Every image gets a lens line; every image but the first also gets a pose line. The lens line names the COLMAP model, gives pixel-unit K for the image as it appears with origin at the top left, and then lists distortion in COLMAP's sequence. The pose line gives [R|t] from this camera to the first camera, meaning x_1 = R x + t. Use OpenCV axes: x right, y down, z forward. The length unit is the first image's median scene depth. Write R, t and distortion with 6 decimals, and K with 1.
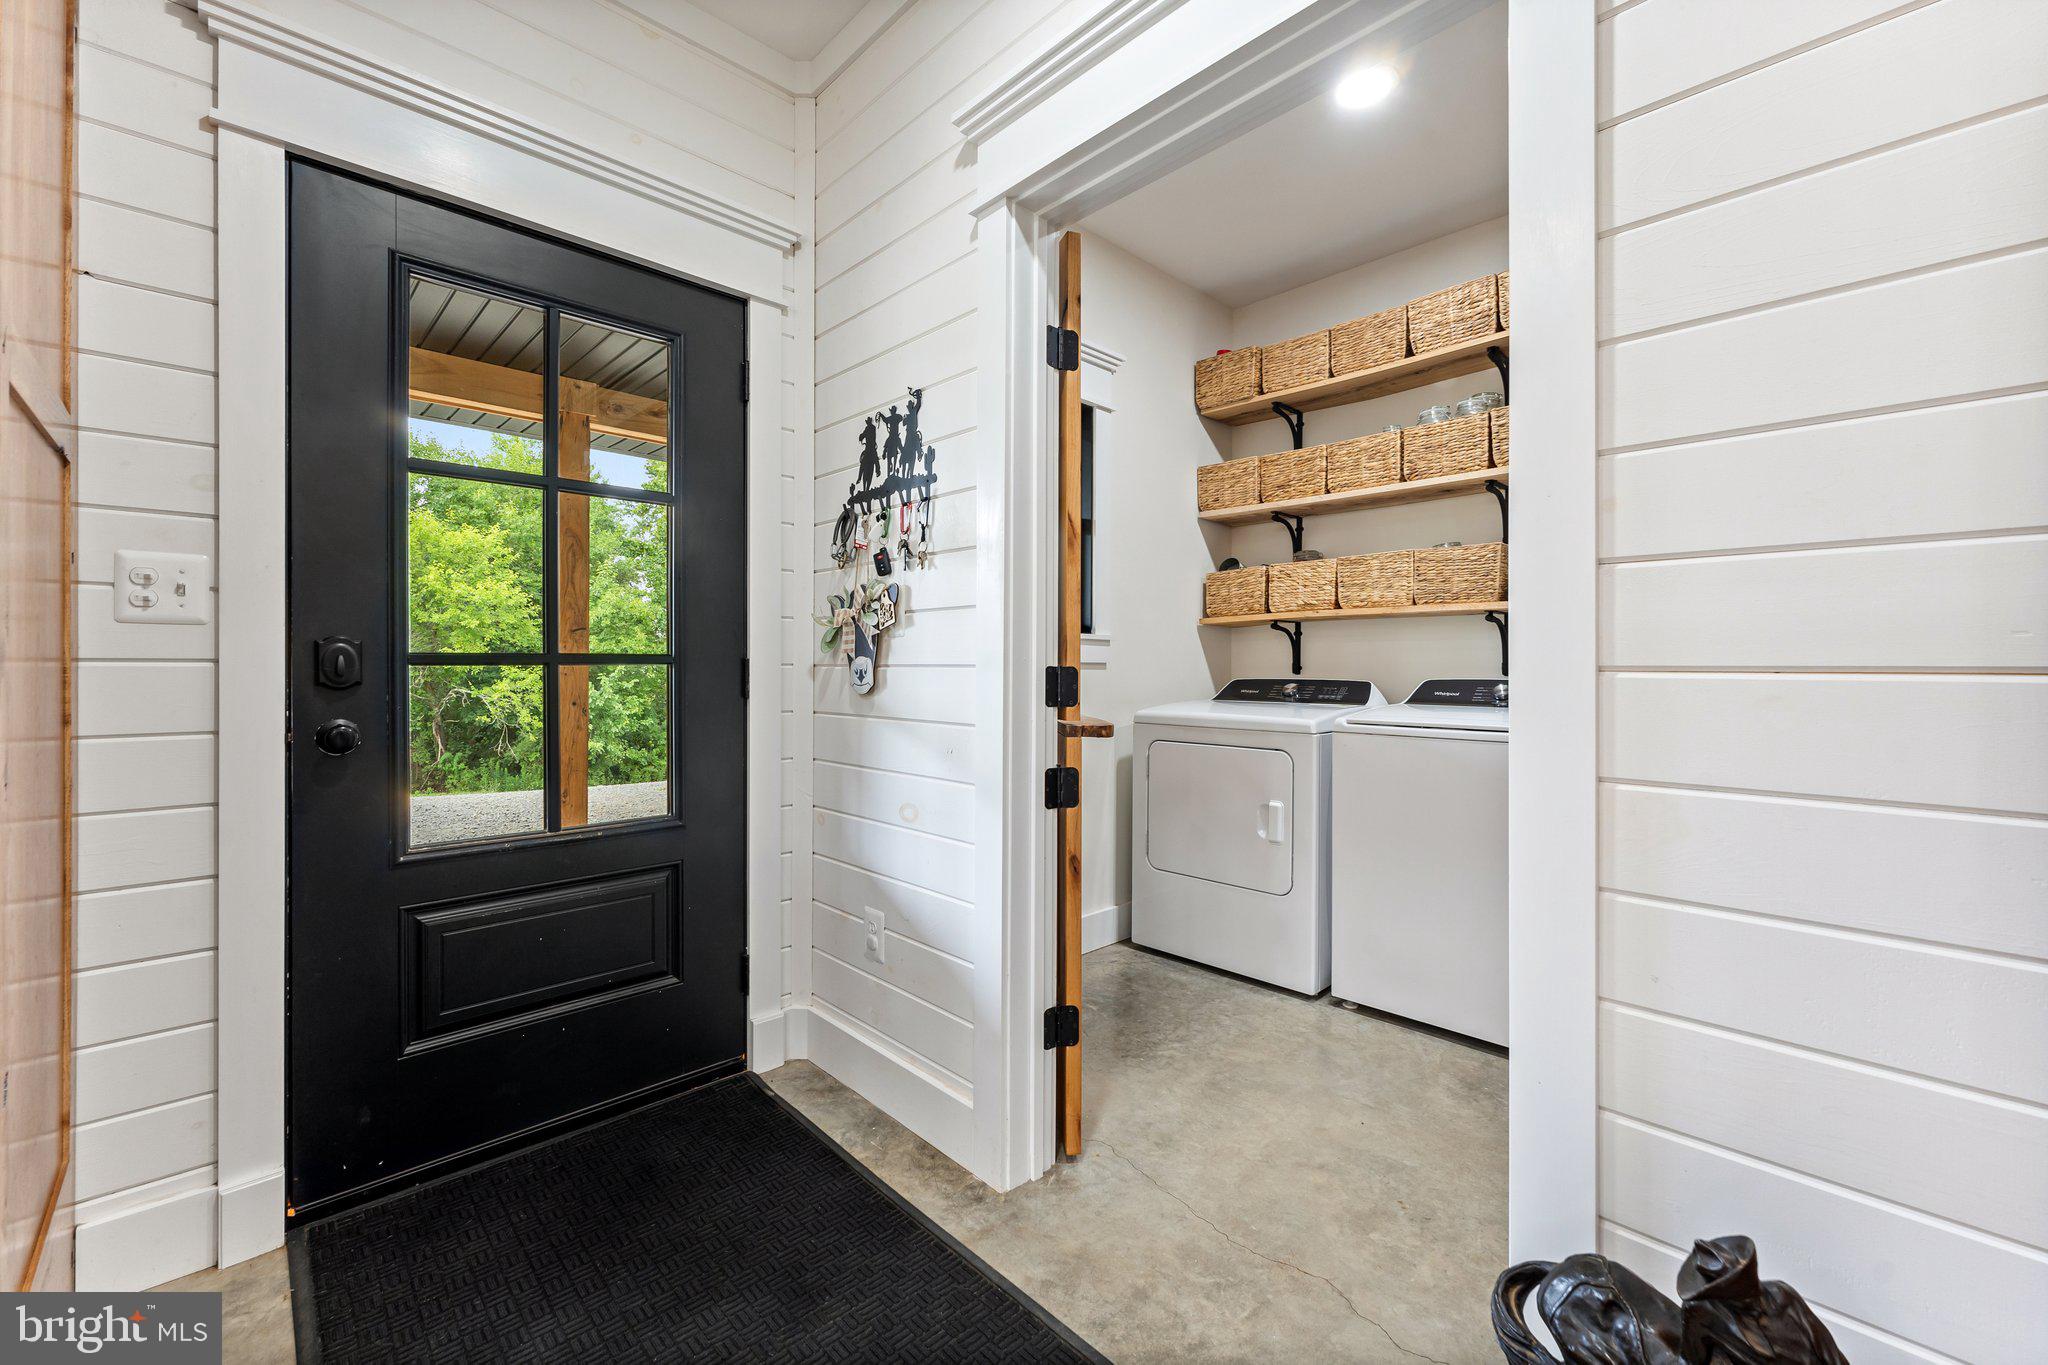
lens RADIAL K [[830.3, 0, 1030.8], [0, 830.3, 666.9], [0, 0, 1]] dist [-0.002940, 0.000408]
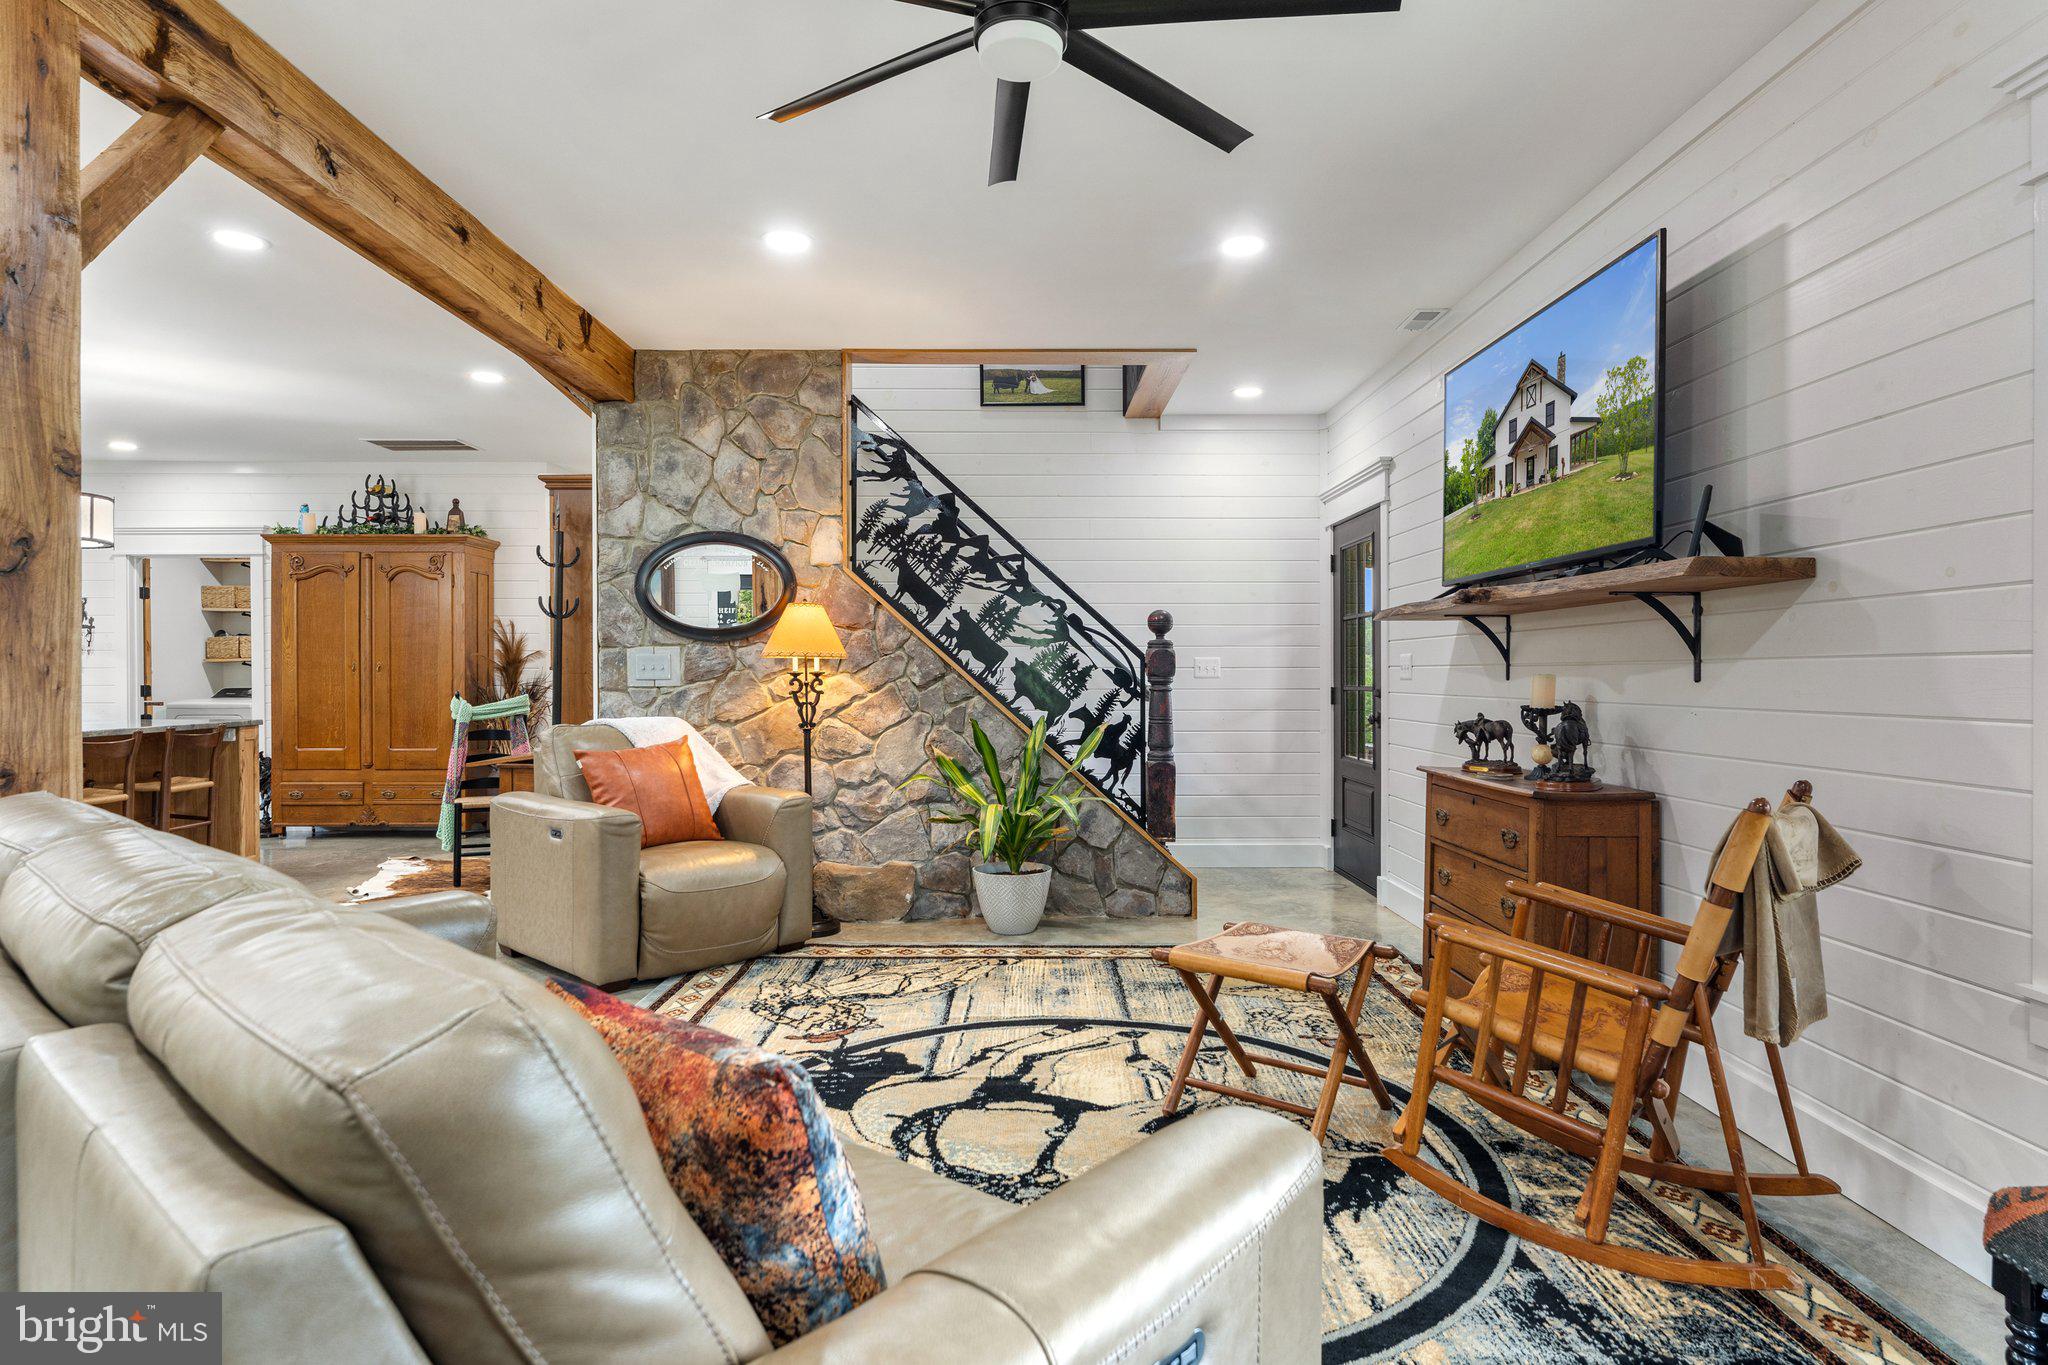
lens RADIAL K [[1141.2, 0, 1025.1], [0, 1141.2, 679.6], [0, 0, 1]] dist [-0.000301, 0.002160]
pose [[0.701489, -0.010065, 0.712609, -0.698630], [0.003802, 0.999939, 0.010381, -0.053471], [-0.712670, -0.004573, 0.701484, -4.420768]]
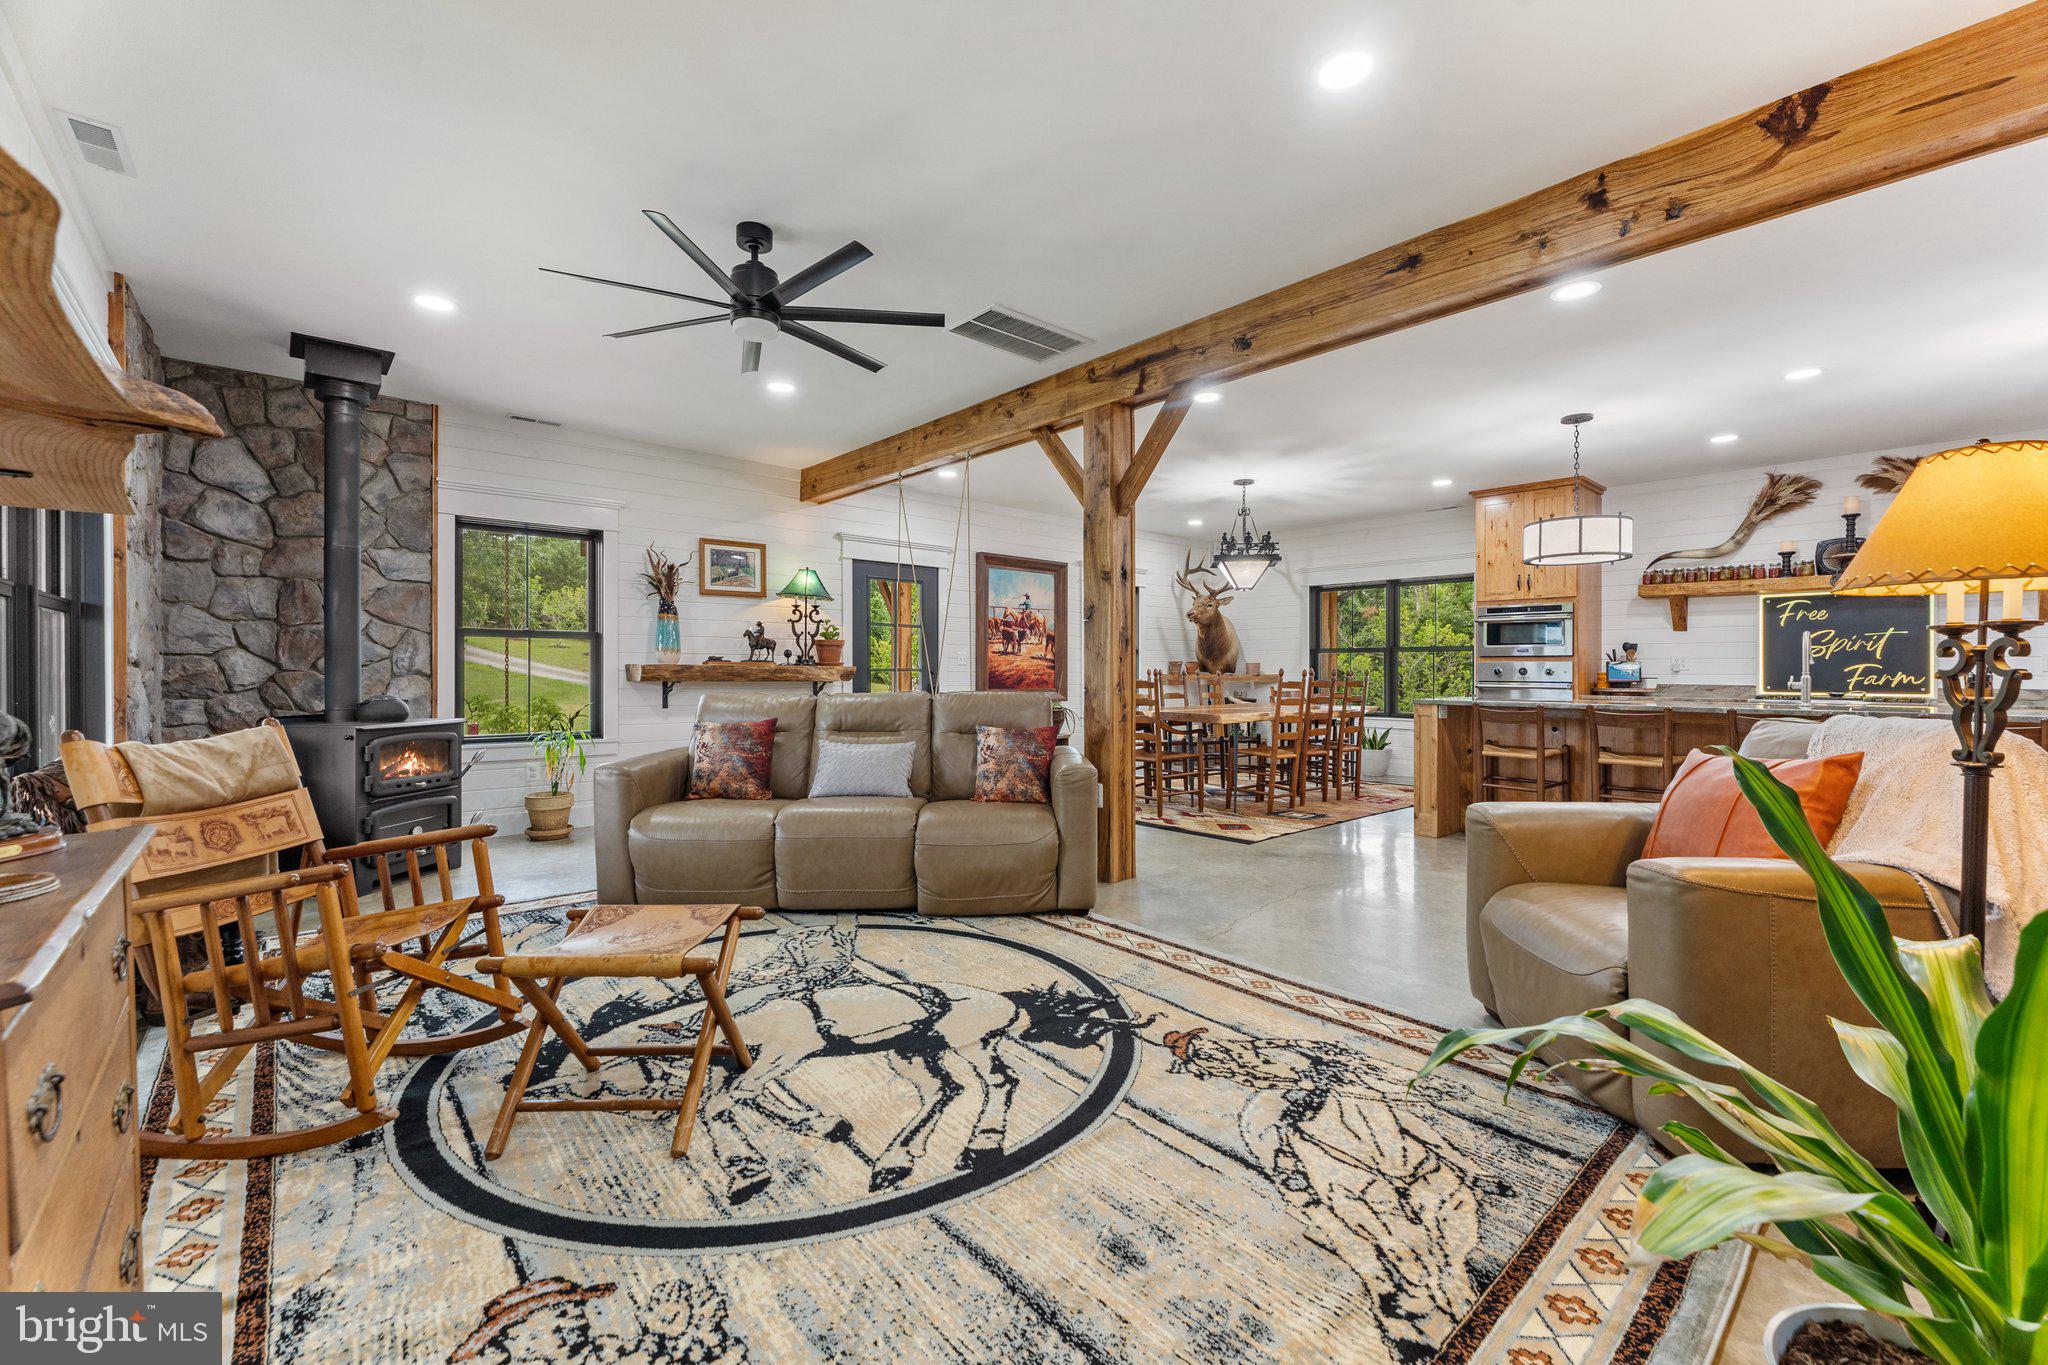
lens RADIAL K [[830.3, 0, 1027.5], [0, 830.3, 667.3], [0, 0, 1]] dist [-0.002940, 0.000408]
pose [[-0.057752, -0.009634, -0.998284, 1.601086], [-0.005666, 0.999940, -0.009322, 0.007335], [0.998315, 0.005118, -0.057803, -3.060791]]
